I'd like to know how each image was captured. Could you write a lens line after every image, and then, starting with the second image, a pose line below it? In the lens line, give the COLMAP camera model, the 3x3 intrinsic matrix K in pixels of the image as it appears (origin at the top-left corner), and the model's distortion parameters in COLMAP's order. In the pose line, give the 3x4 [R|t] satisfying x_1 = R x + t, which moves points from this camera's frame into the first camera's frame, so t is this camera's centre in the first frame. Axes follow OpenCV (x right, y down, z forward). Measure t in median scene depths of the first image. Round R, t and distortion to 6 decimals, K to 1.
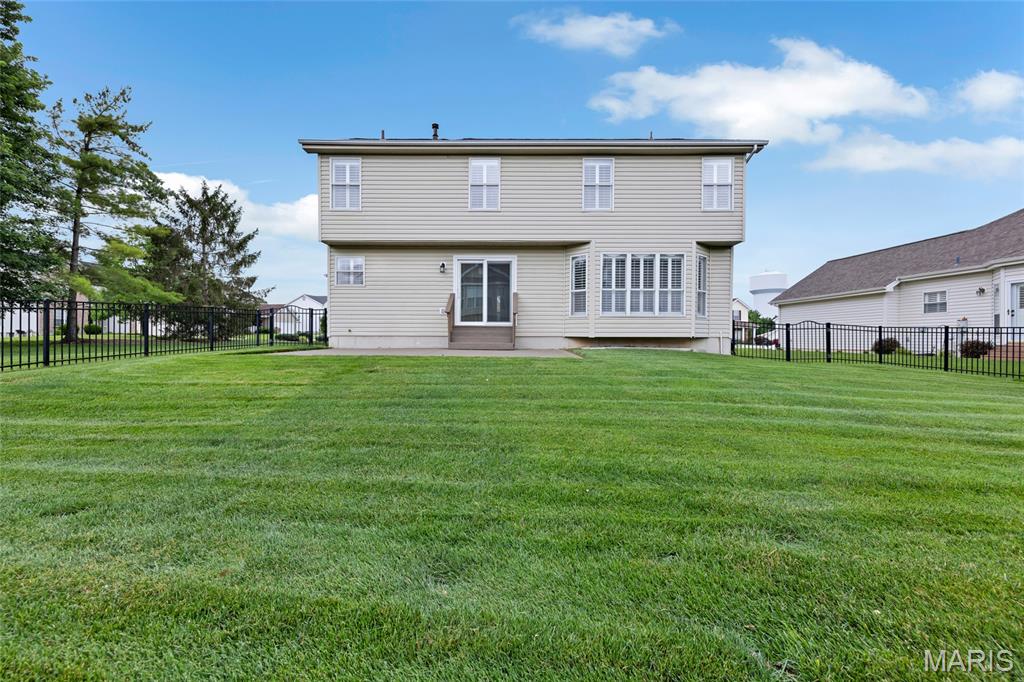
lens RADIAL K [[408.5, 0, 507.7], [0, 408.5, 339.1], [0, 0, 1]] dist [0.009368, 0.000134]
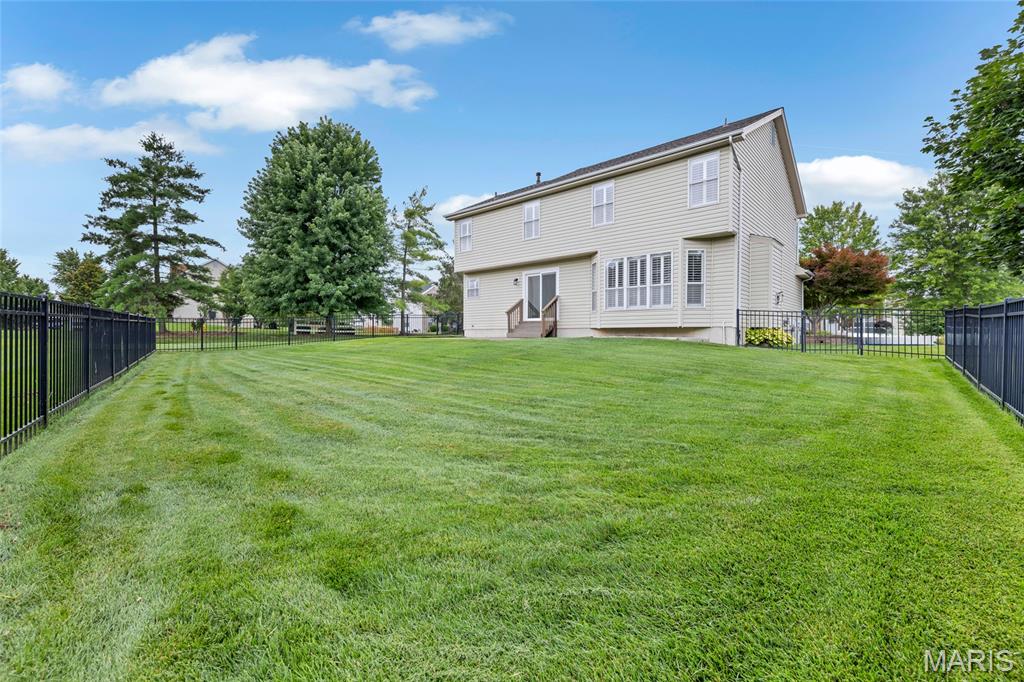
lens RADIAL K [[442.2, 0, 511.2], [0, 442.2, 337.9], [0, 0, 1]] dist [-0.001994, -0.000055]
pose [[0.736550, 0.002444, -0.676379, 0.874455], [-0.003500, 0.999994, -0.000198, 0.024866], [0.676374, 0.002513, 0.736554, -0.158383]]
